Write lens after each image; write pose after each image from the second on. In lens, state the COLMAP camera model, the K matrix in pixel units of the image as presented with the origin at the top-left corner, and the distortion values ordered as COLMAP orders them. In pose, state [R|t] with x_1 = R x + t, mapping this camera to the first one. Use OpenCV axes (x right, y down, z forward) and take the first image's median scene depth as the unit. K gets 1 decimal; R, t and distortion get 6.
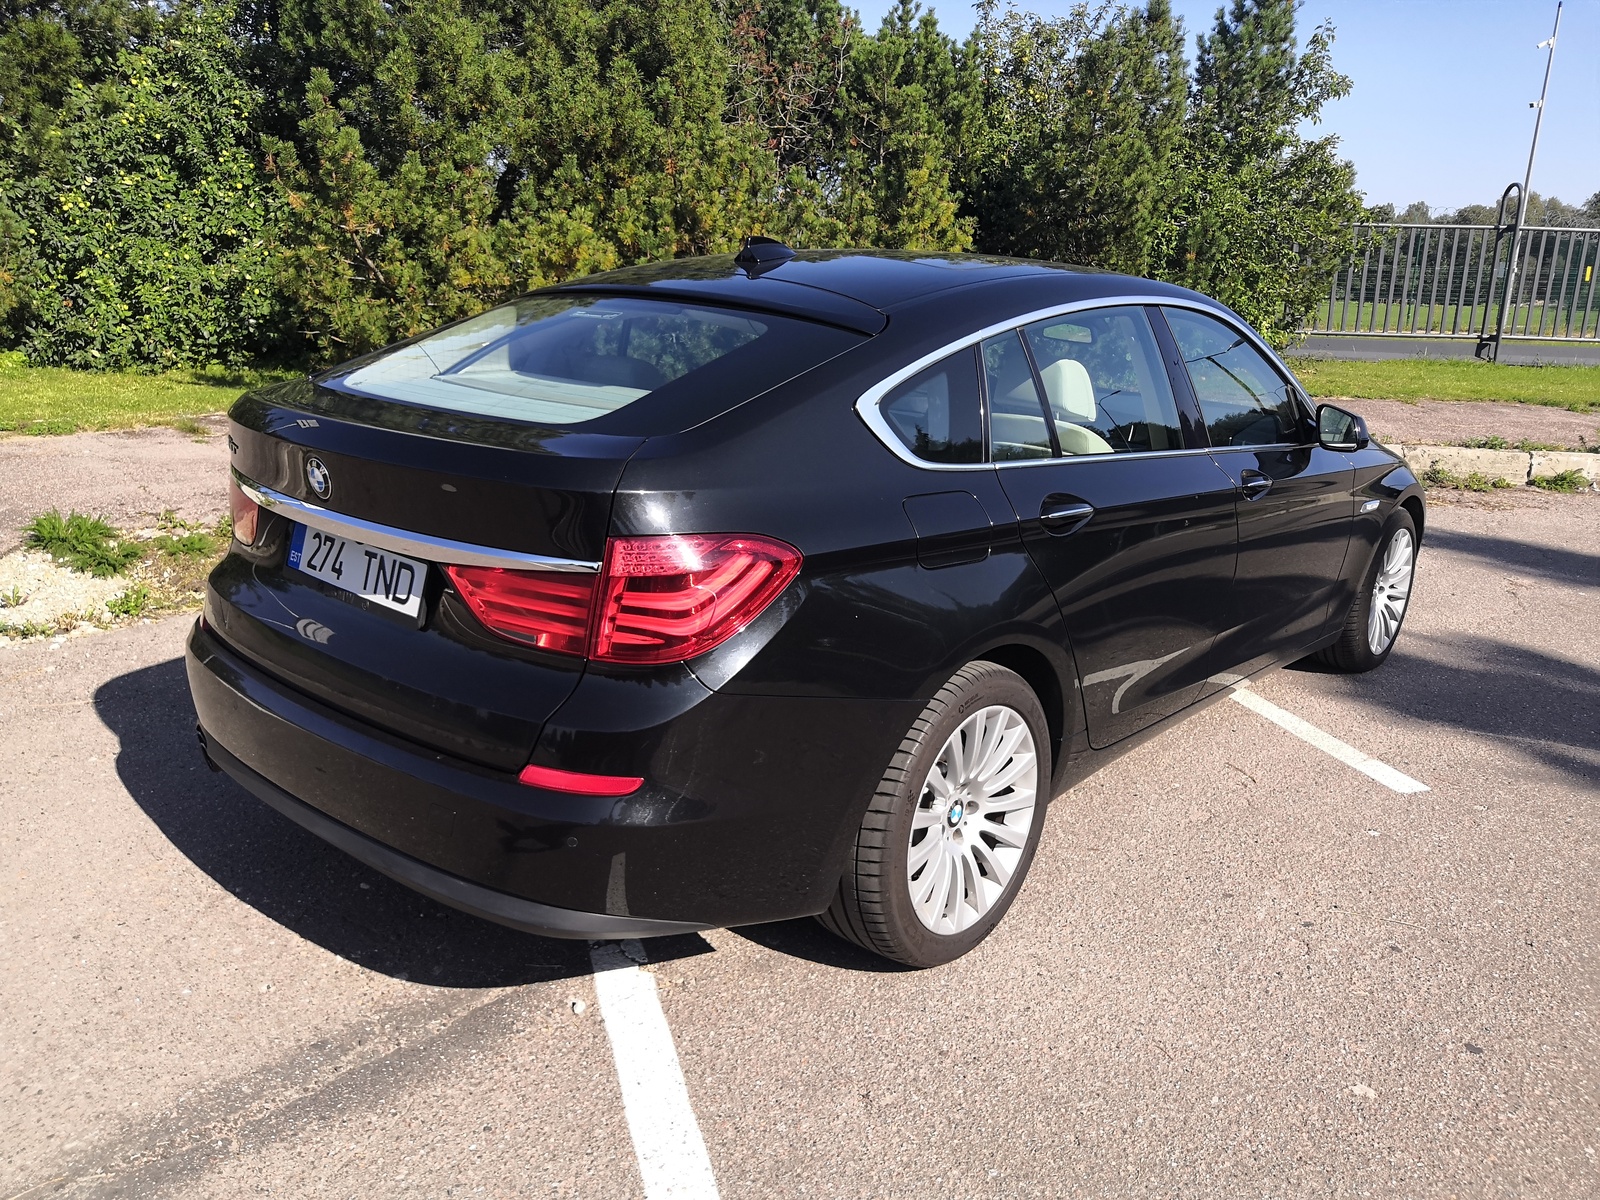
lens RADIAL K [[1242.4, 0, 800.3], [0, 1242.4, 599.5], [0, 0, 1]] dist [0.024755, 0.021936]
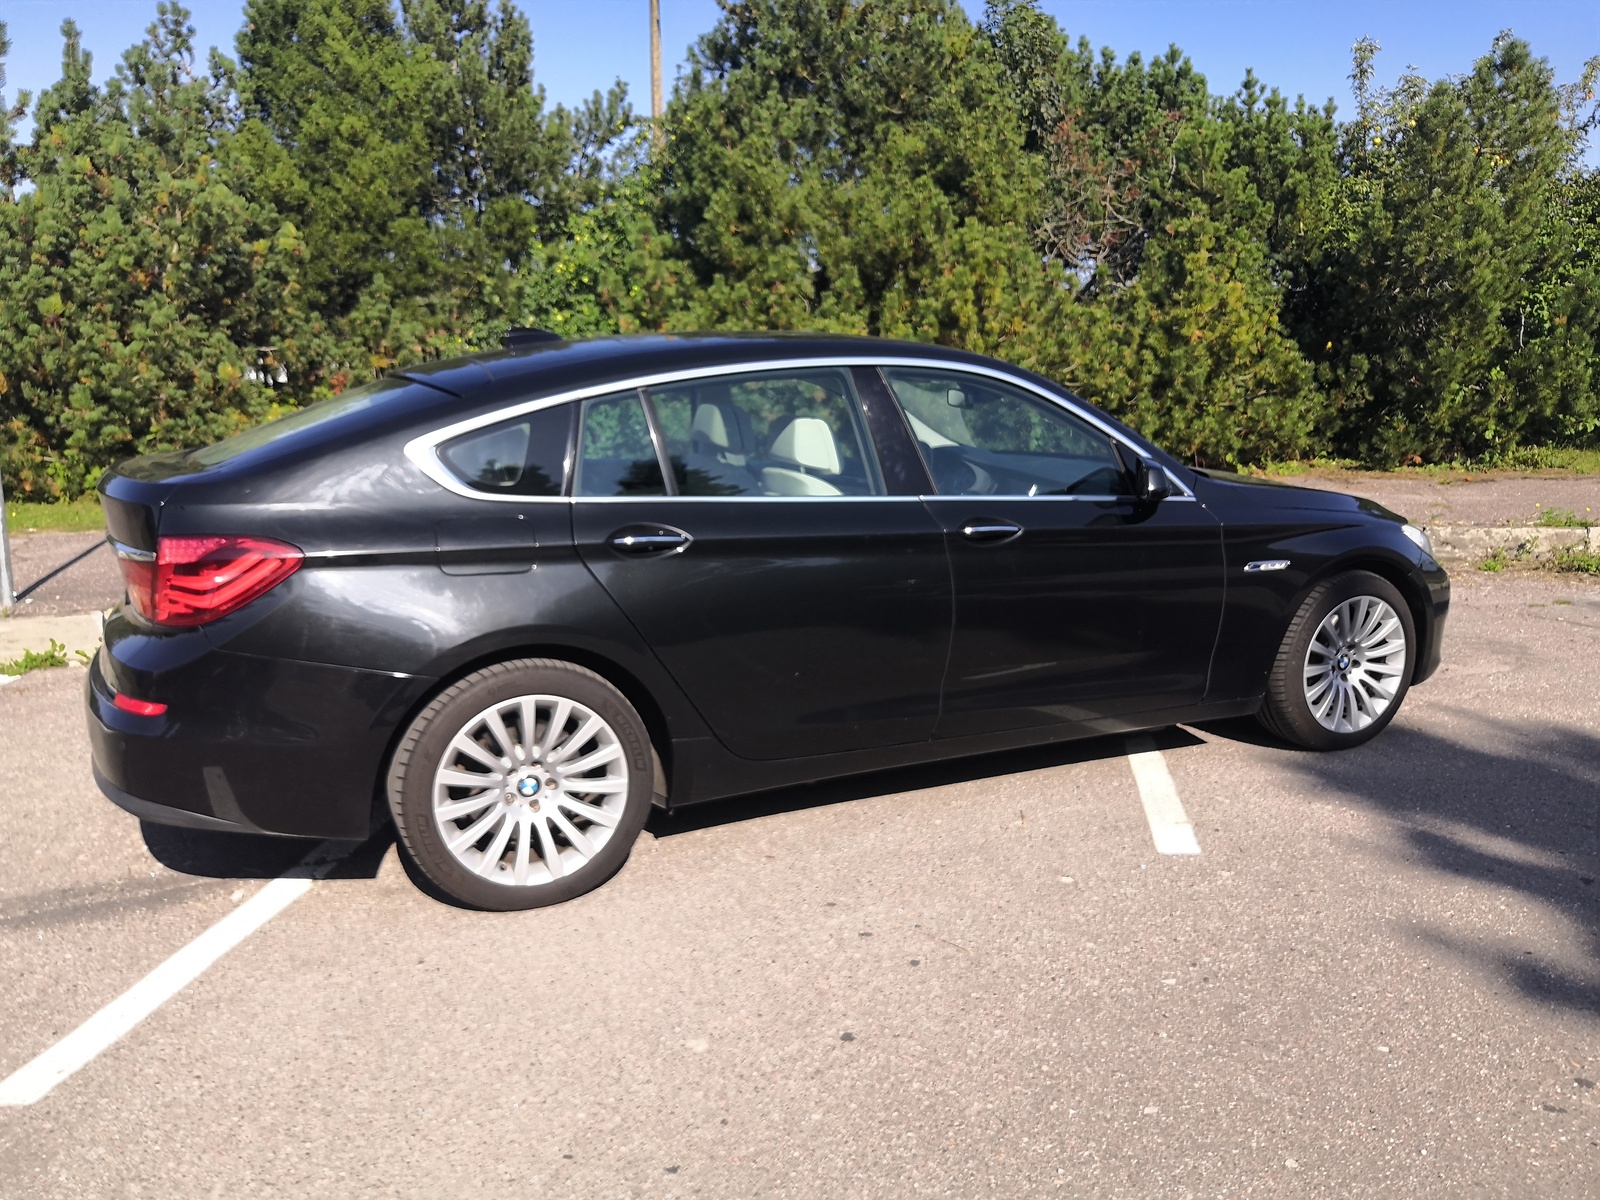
lens RADIAL K [[1242.4, 0, 795.7], [0, 1242.4, 599.4], [0, 0, 1]] dist [0.024755, 0.021936]
pose [[0.921952, 0.026827, -0.386375, 0.176976], [-0.058024, 0.995907, -0.069306, 0.013153], [0.382934, 0.086315, 0.919734, -0.003932]]
